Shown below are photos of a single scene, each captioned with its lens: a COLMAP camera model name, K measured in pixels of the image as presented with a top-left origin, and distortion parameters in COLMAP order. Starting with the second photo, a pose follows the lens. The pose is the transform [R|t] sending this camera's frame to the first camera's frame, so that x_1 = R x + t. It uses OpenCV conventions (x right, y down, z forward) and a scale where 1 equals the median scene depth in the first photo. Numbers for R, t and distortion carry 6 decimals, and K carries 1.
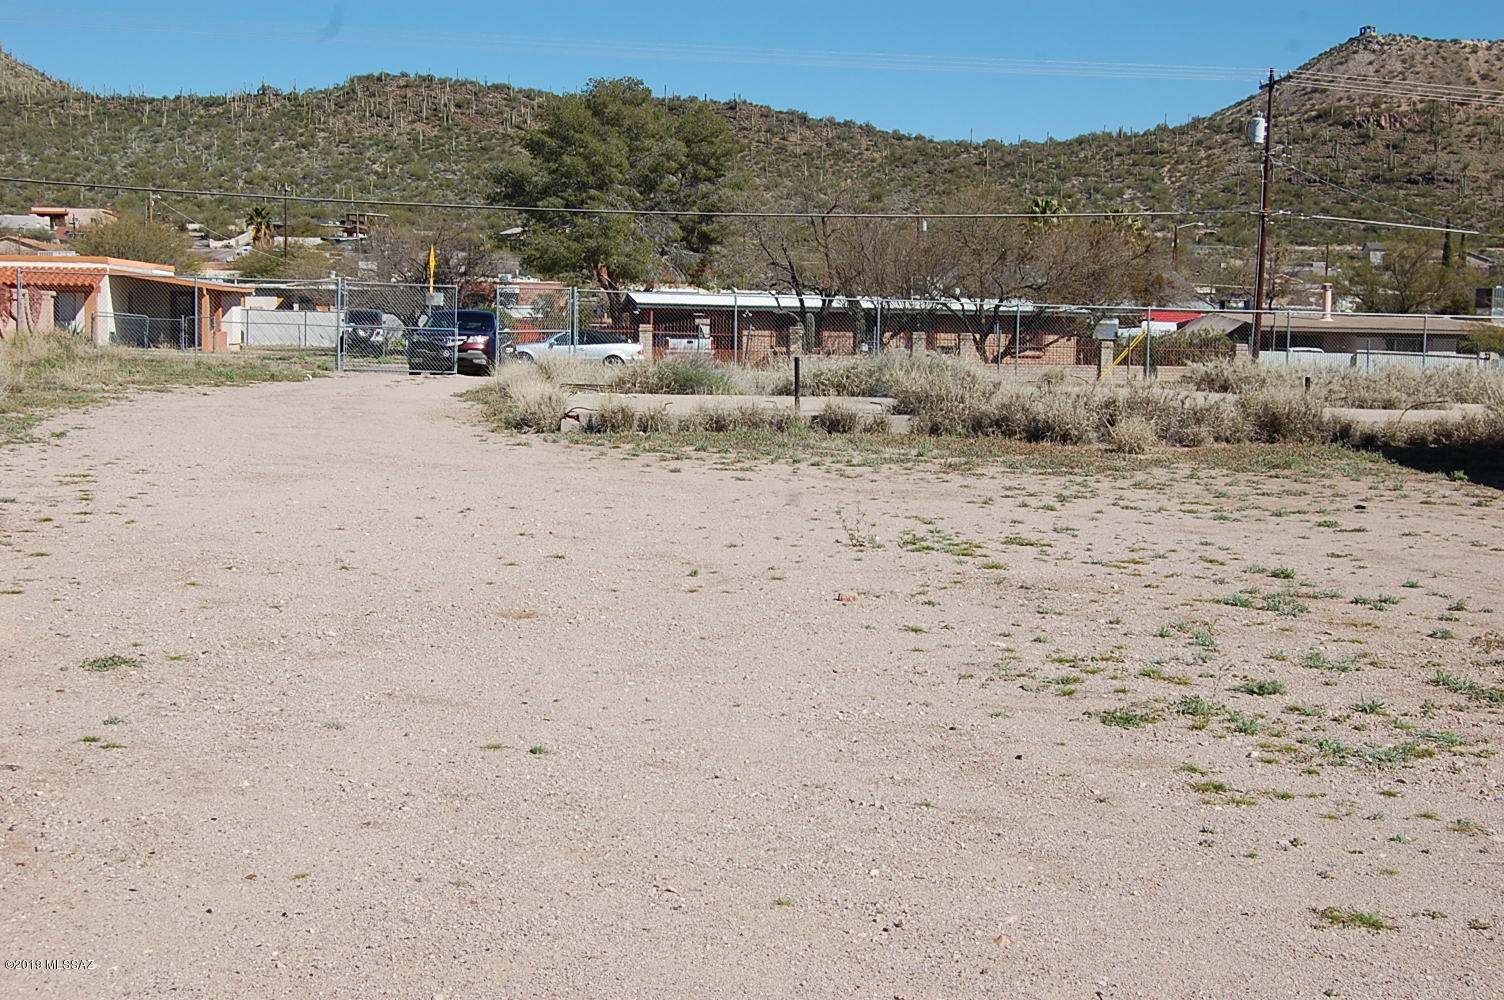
lens RADIAL K [[1896.8, 0, 760.9], [0, 1896.8, 498.1], [0, 0, 1]] dist [-0.051688, 0.000000]
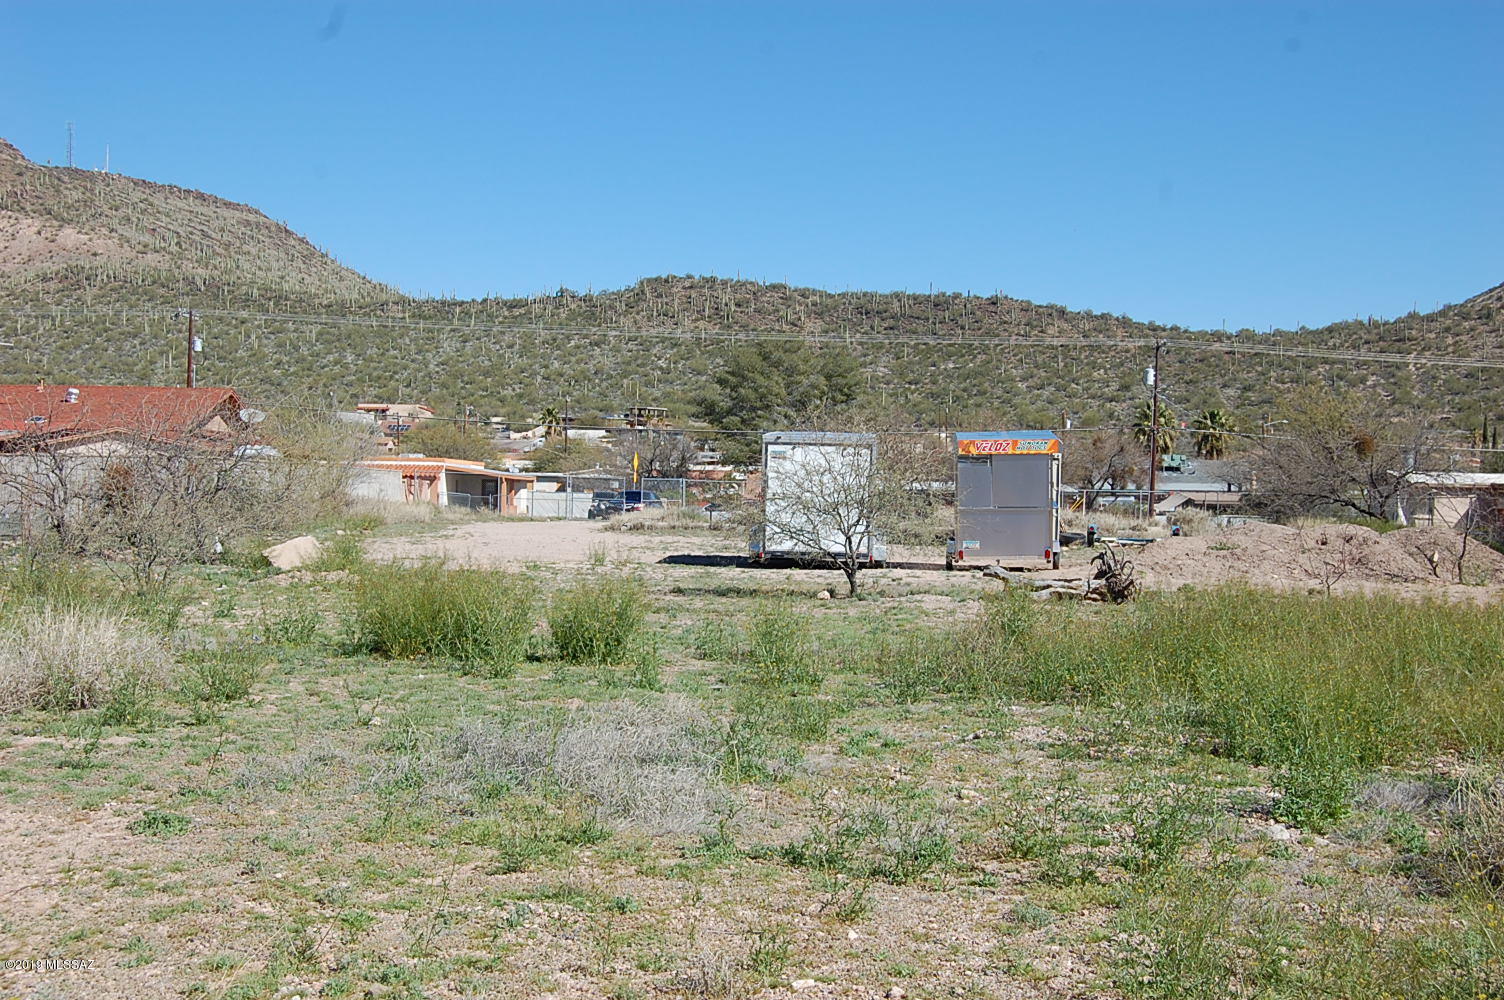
lens RADIAL K [[1896.8, 0, 768.4], [0, 1896.8, 491.6], [0, 0, 1]] dist [-0.051688, 0.000000]
pose [[0.989199, -0.002519, -0.146557, 0.090522], [-0.012149, 0.995003, -0.099106, 0.031722], [0.146074, 0.099816, 0.984225, -0.304578]]
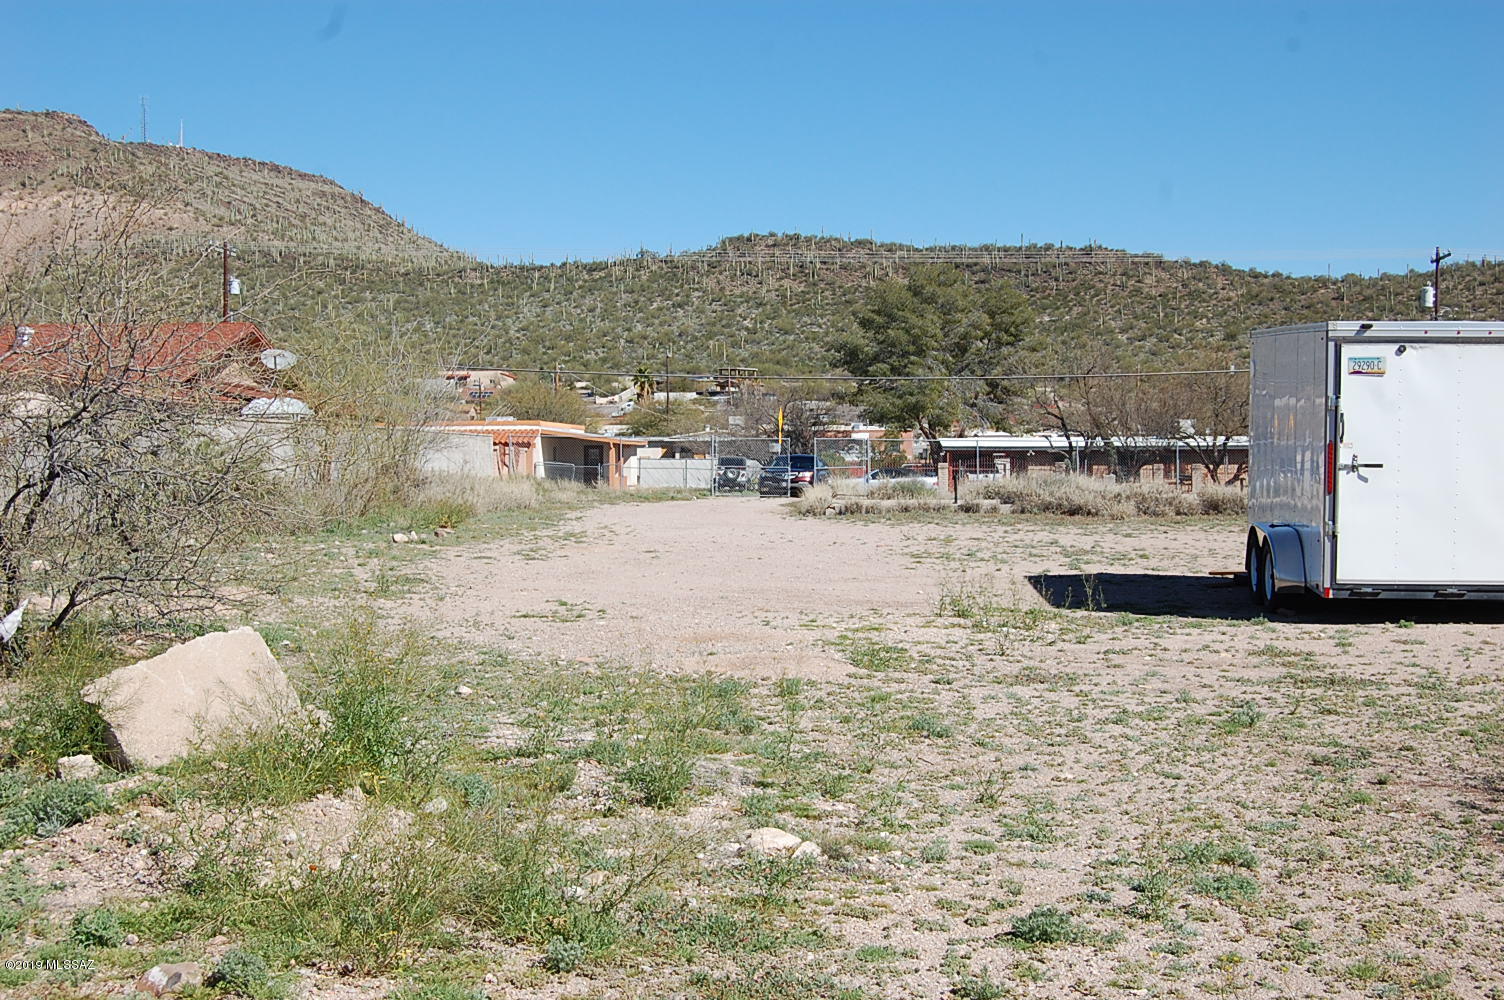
lens RADIAL K [[1896.8, 0, 765.8], [0, 1896.8, 491.6], [0, 0, 1]] dist [-0.051688, 0.000000]
pose [[0.981603, -0.020100, -0.189872, 0.033714], [0.005075, 0.996839, -0.079288, 0.015638], [0.190865, 0.076866, 0.978602, -0.150724]]
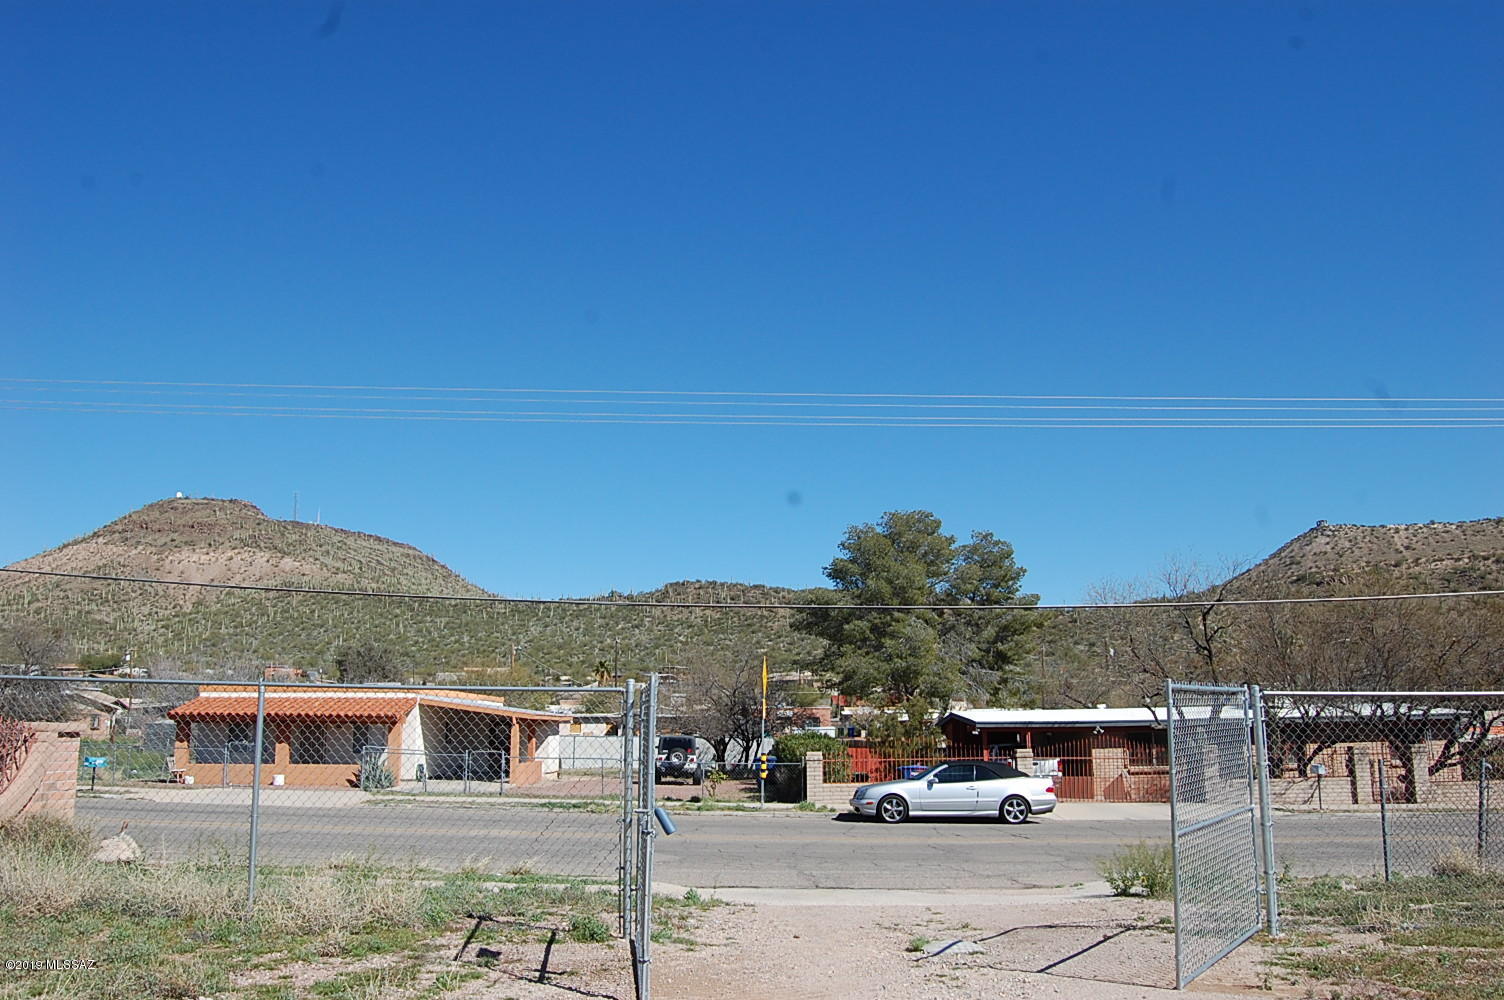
lens RADIAL K [[1179.6, 0, 752.3], [0, 1179.6, 498.6], [0, 0, 1]] dist [-0.092286, 0.021054]
pose [[0.989948, -0.050893, -0.131956, -0.052738], [0.011023, 0.957939, -0.286758, -0.026465], [0.141000, 0.282421, 0.948872, 0.244271]]
